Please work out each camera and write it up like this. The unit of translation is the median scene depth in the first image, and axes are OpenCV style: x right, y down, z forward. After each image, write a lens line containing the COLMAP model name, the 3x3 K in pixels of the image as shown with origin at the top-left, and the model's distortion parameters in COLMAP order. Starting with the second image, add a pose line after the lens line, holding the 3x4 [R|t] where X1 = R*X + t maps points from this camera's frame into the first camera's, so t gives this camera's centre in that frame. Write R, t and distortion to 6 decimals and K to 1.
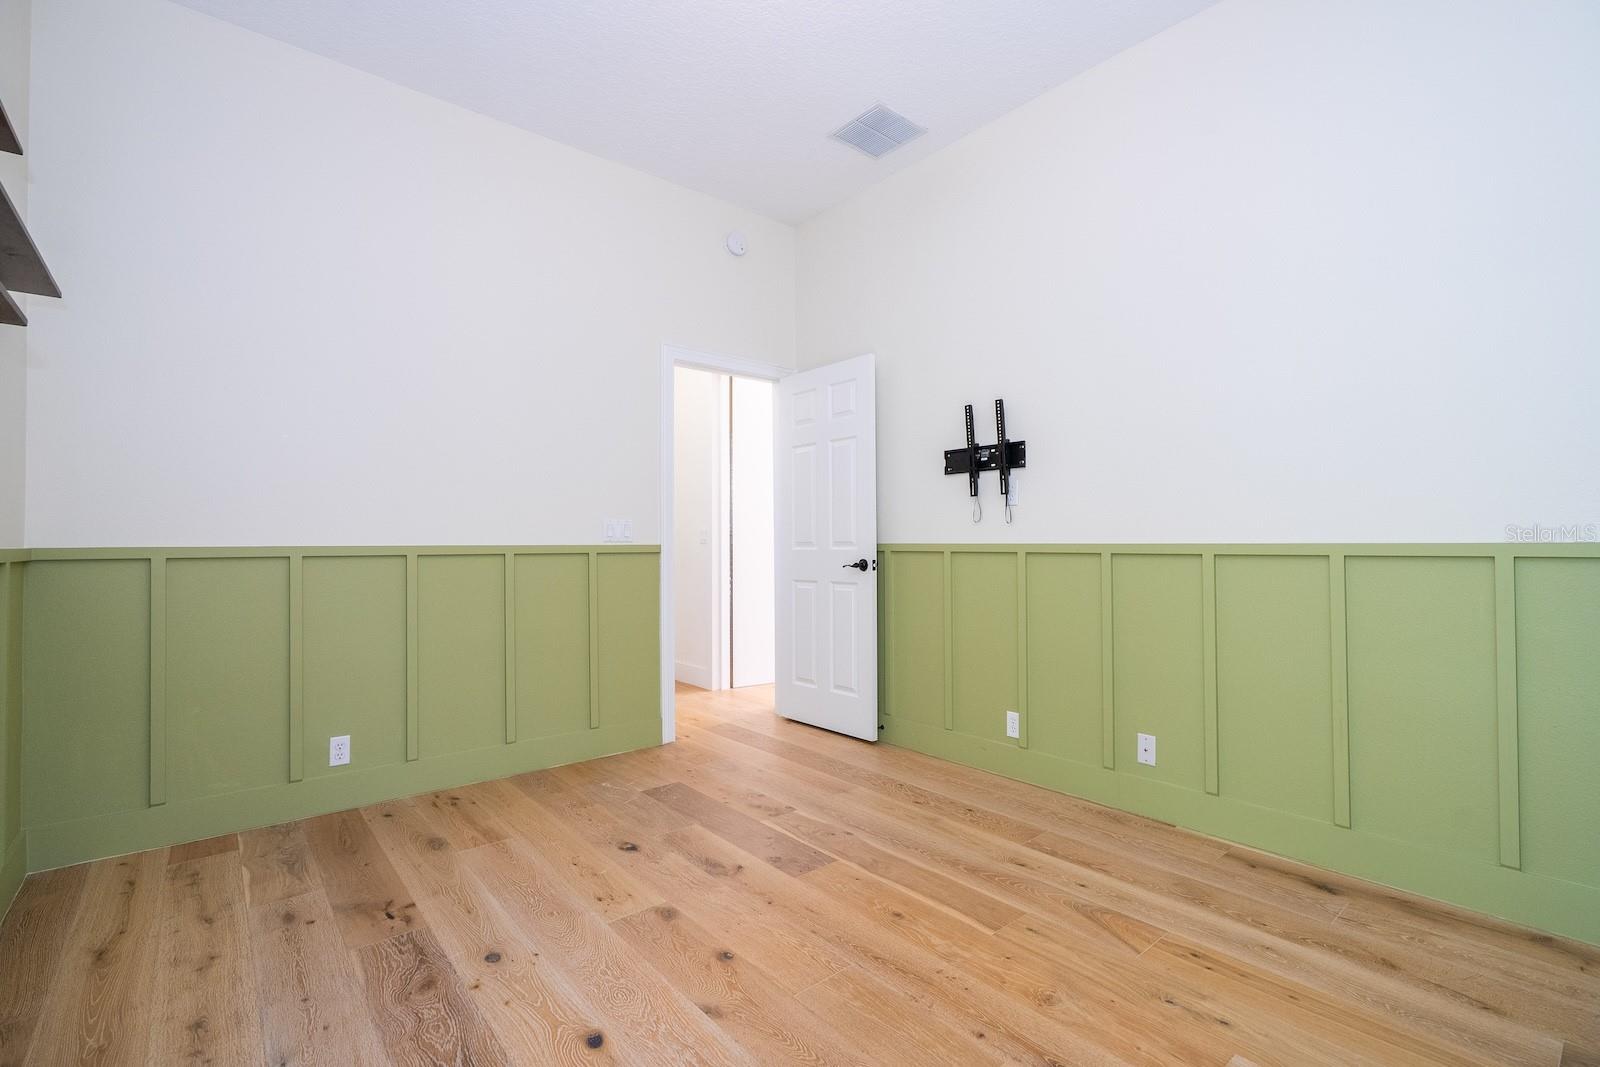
lens RADIAL K [[720.3, 0, 809.2], [0, 720.3, 534.5], [0, 0, 1]] dist [-0.004057, 0.001283]
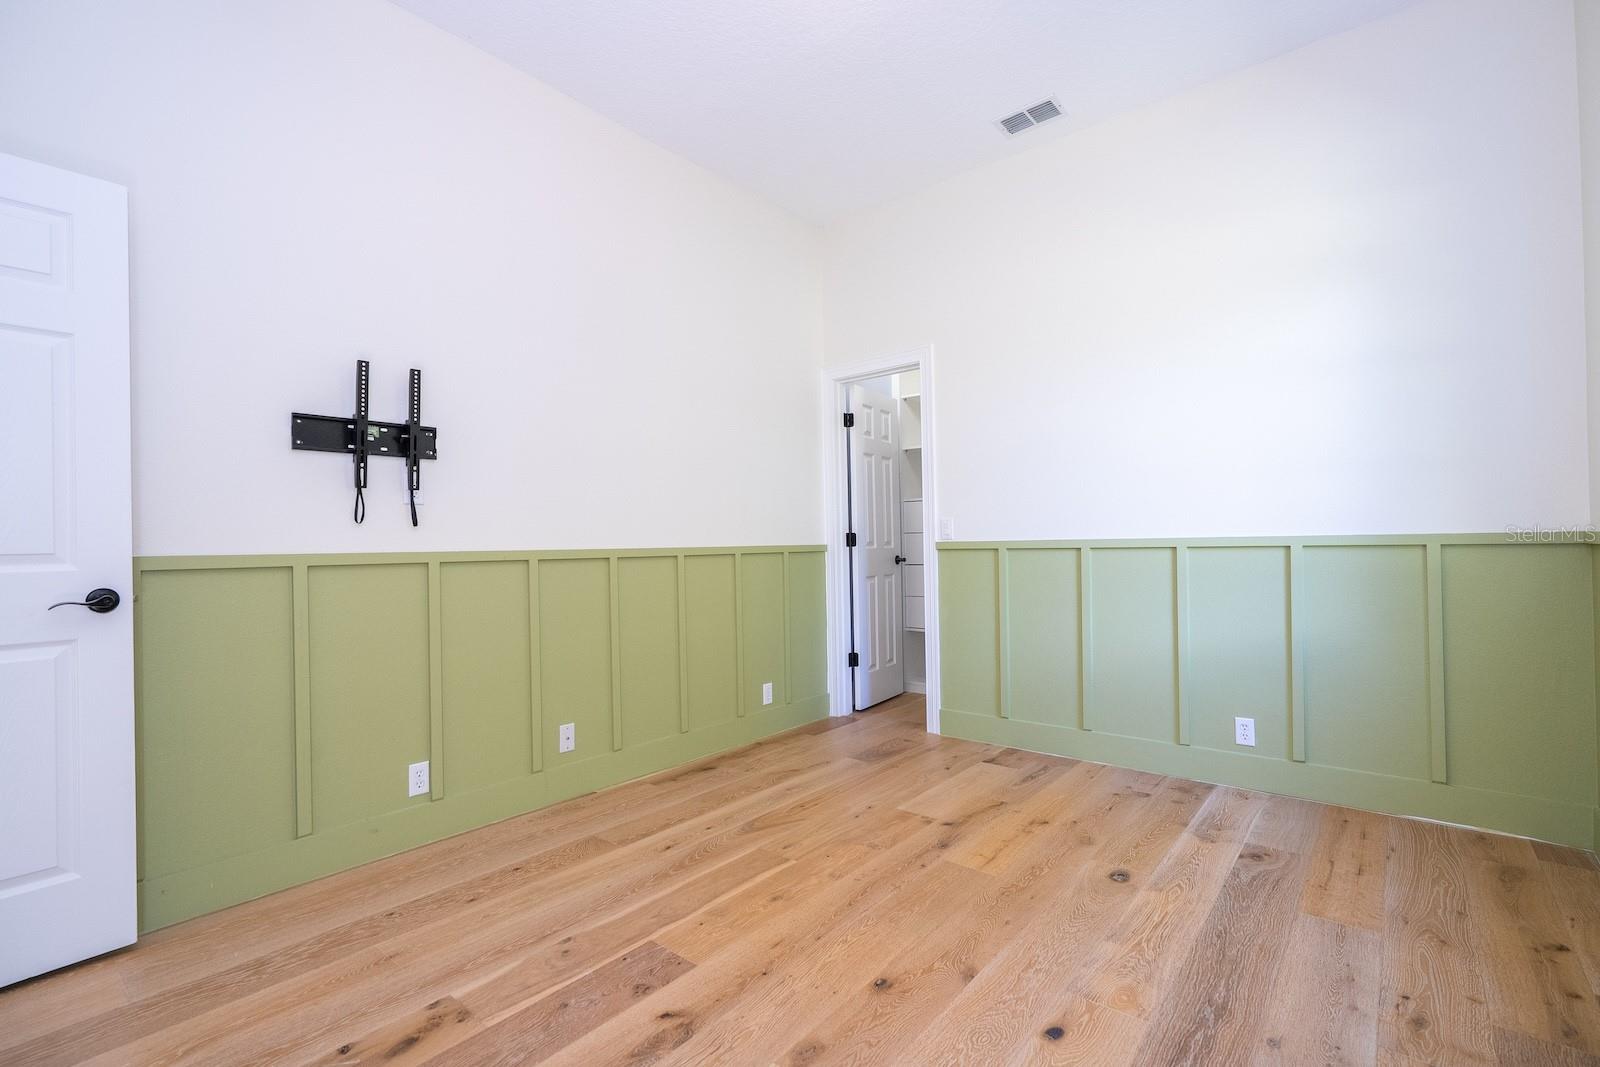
lens RADIAL K [[720.3, 0, 809.4], [0, 720.3, 539.3], [0, 0, 1]] dist [-0.004057, 0.001283]
pose [[-0.175605, 0.013884, 0.984363, -0.720875], [0.005615, 0.999898, -0.013102, 0.013770], [-0.984445, 0.003227, -0.175665, 0.880264]]
